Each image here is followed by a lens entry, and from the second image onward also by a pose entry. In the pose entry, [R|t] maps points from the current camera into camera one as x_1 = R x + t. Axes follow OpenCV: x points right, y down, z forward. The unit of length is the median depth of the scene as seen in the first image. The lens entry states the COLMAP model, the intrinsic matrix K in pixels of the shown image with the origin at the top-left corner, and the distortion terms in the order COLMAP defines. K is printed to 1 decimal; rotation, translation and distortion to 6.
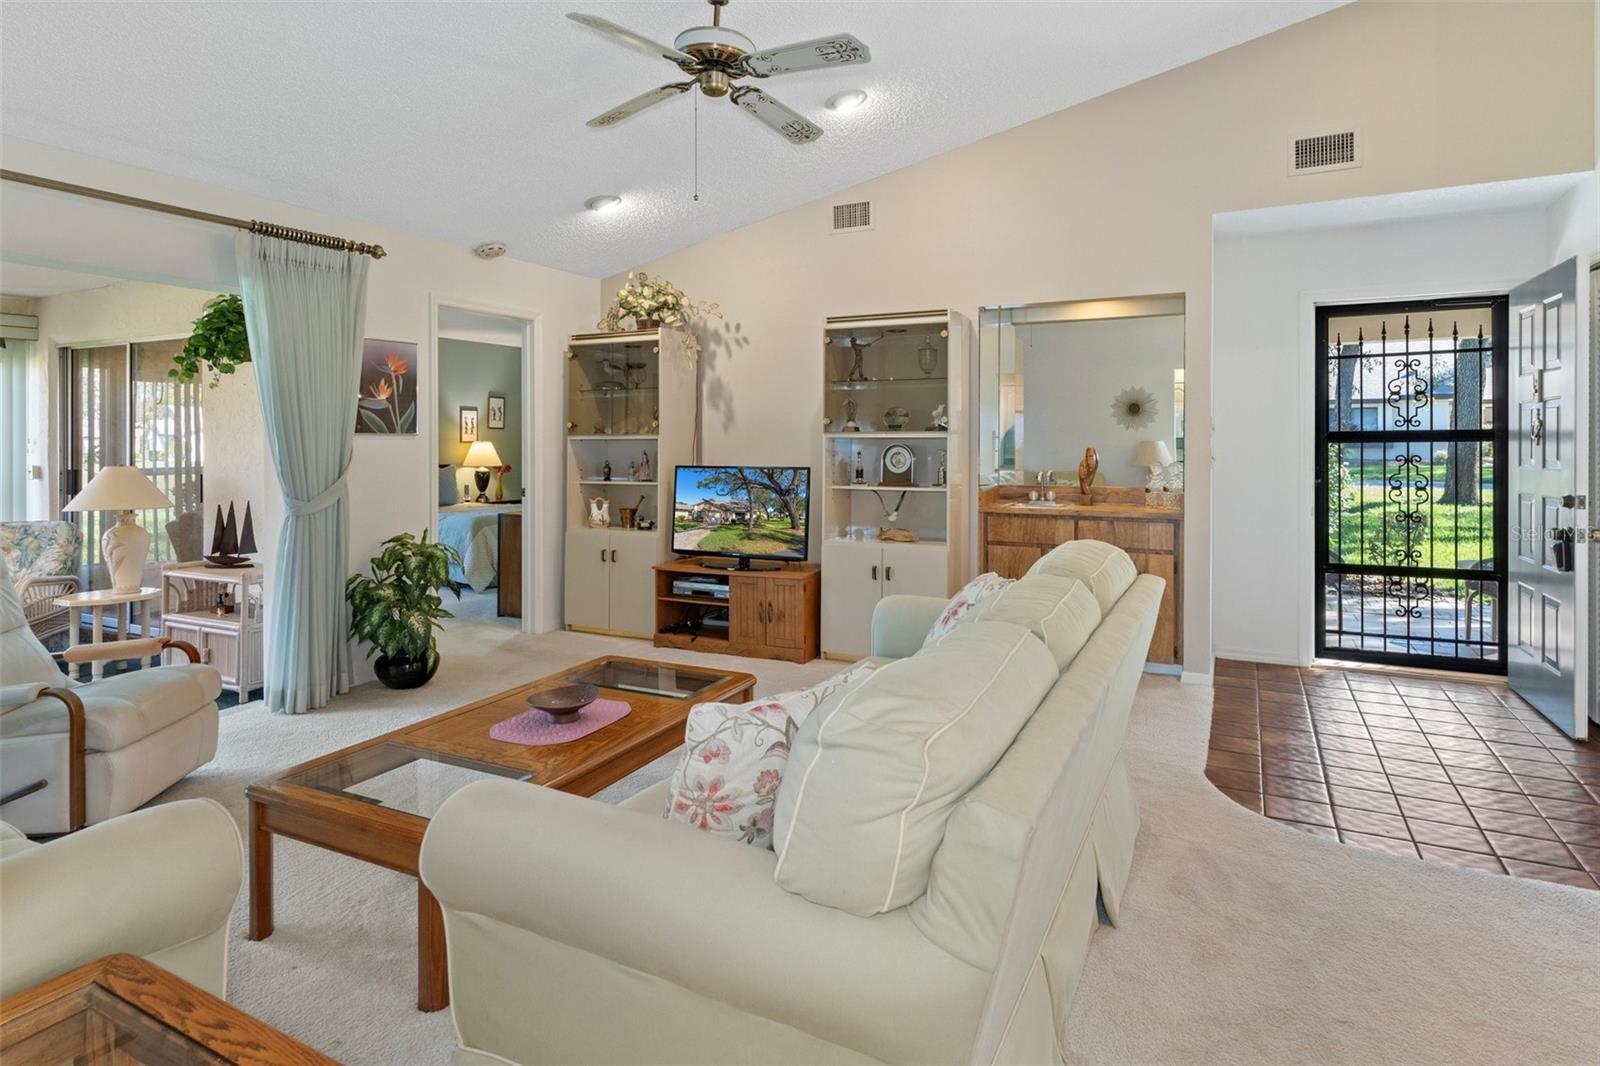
lens RADIAL K [[889.9, 0, 807.8], [0, 889.9, 451.4], [0, 0, 1]] dist [-0.024366, -0.000147]
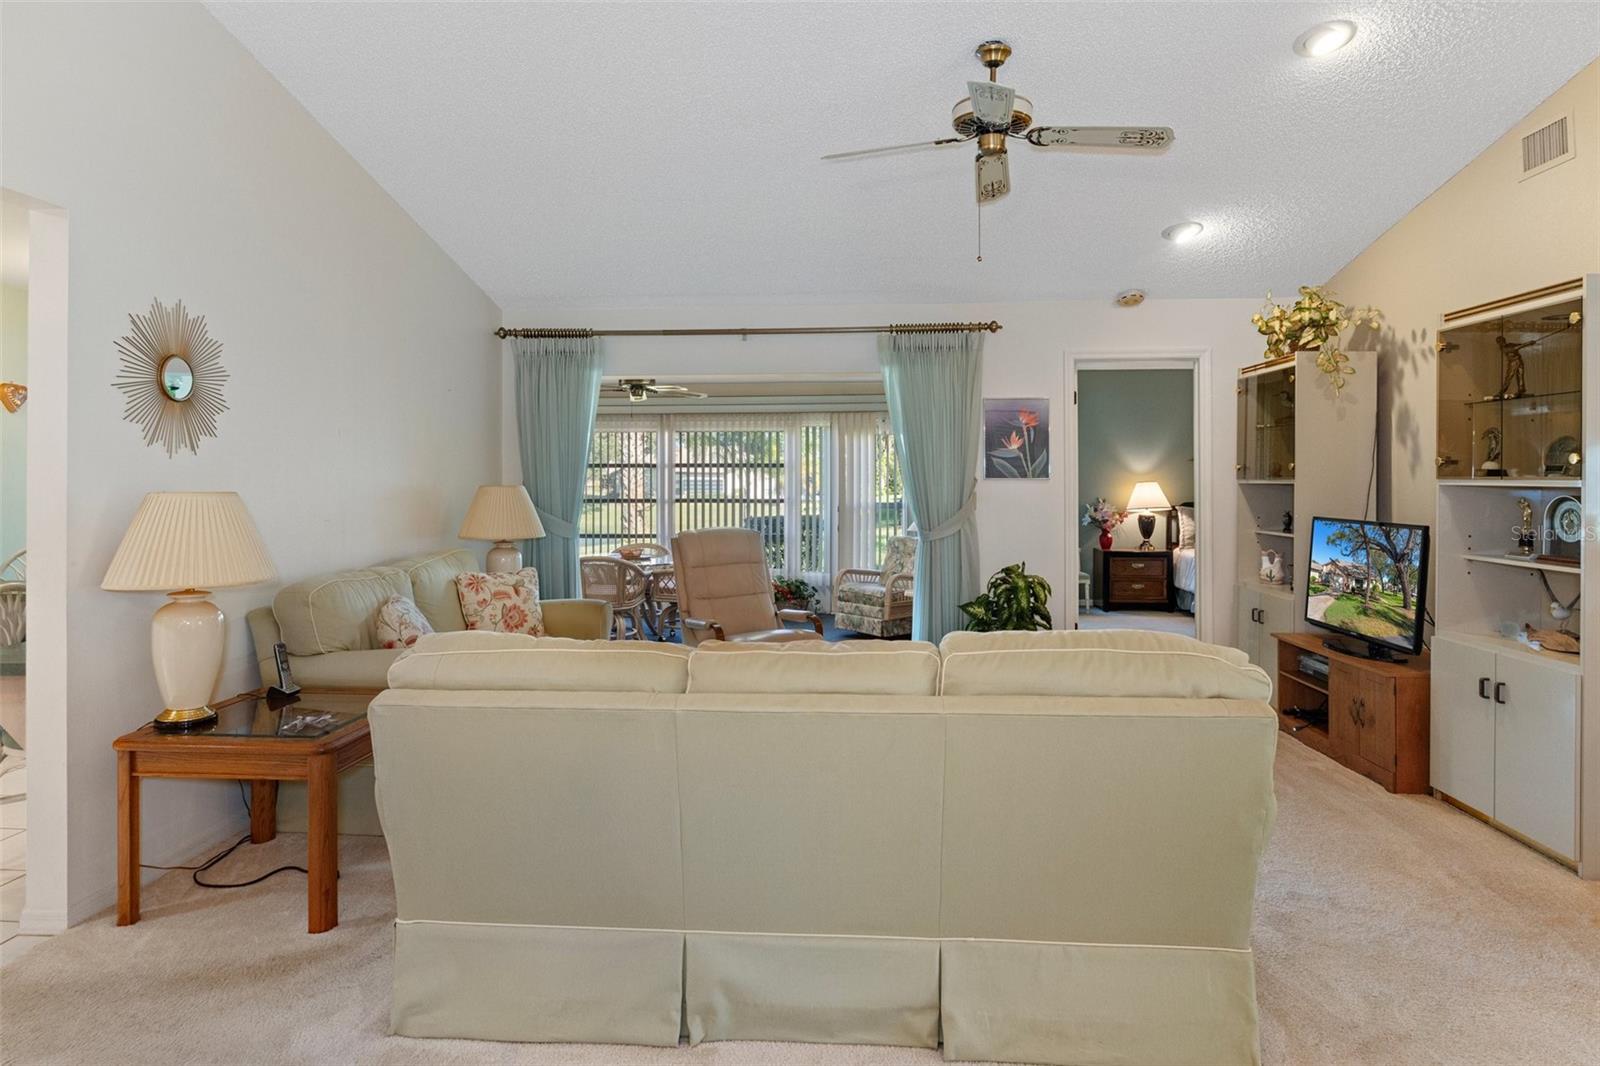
lens RADIAL K [[926.5, 0, 792.9], [0, 926.5, 478.2], [0, 0, 1]] dist [0.002374, 0.001818]
pose [[0.378994, 0.003232, -0.925393, 0.500641], [-0.008476, 0.999964, 0.000021, -0.016067], [0.925360, 0.007836, 0.379008, 0.240307]]
